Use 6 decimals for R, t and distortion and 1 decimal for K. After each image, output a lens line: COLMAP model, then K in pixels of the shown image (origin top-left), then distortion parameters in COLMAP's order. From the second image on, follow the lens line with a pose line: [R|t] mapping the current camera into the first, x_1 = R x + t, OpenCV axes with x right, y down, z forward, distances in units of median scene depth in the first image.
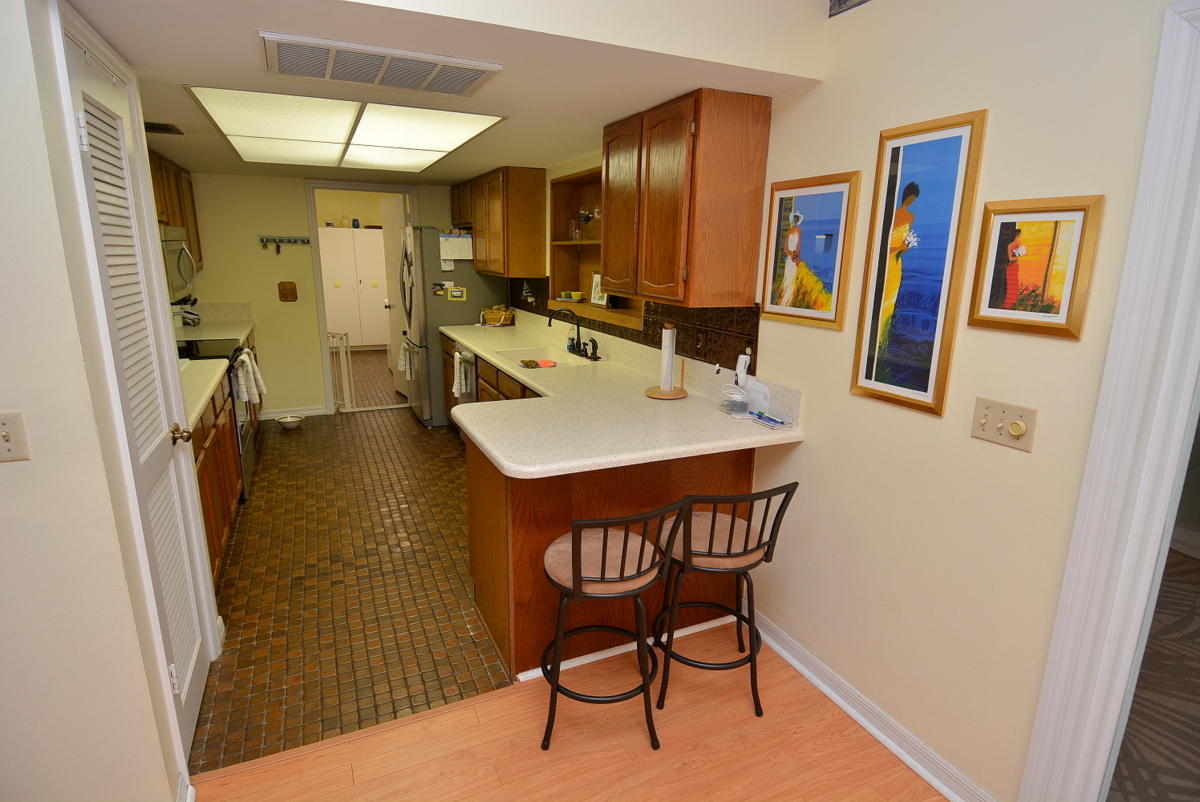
lens RADIAL K [[626.1, 0, 603.4], [0, 626.1, 399.7], [0, 0, 1]] dist [0.056400, -0.056863]
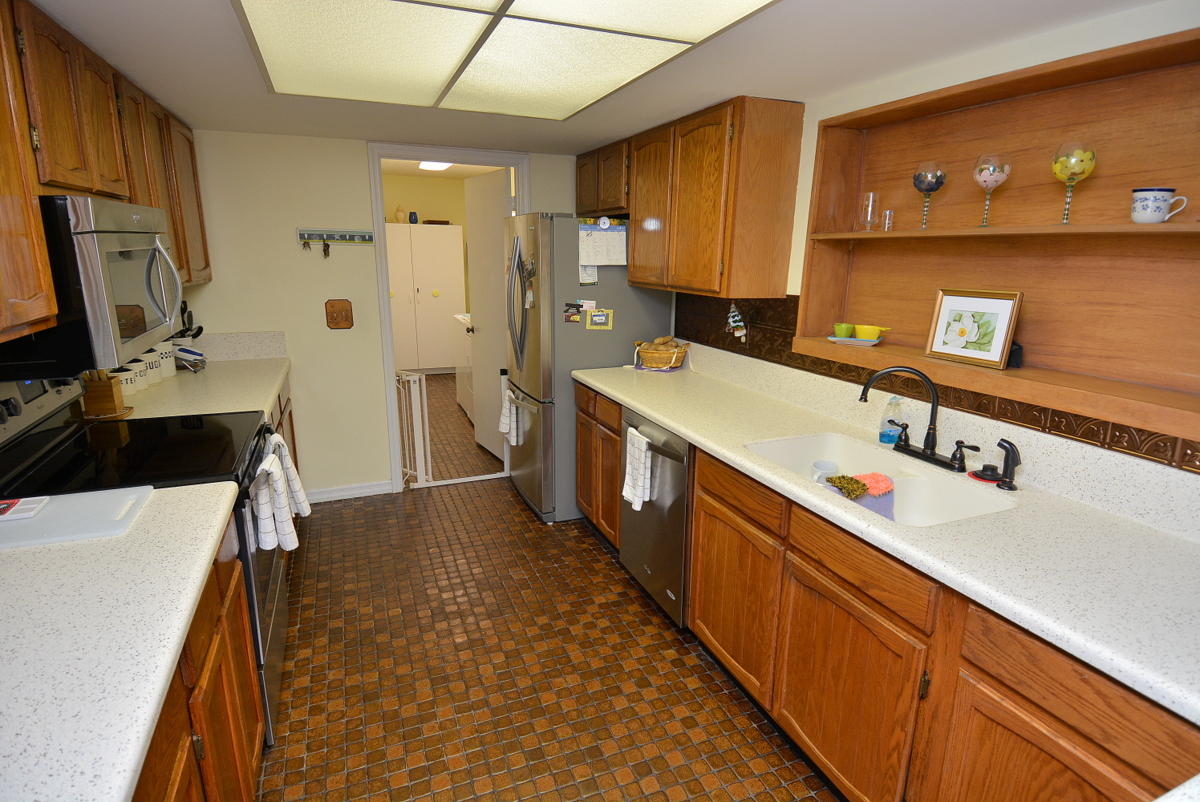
lens RADIAL K [[626.1, 0, 603.4], [0, 626.1, 399.7], [0, 0, 1]] dist [0.056400, -0.056863]
pose [[0.999190, 0.008602, -0.039307, -0.236048], [-0.008616, 0.999963, -0.000179, -0.100612], [0.039304, 0.000518, 0.999227, 0.423432]]
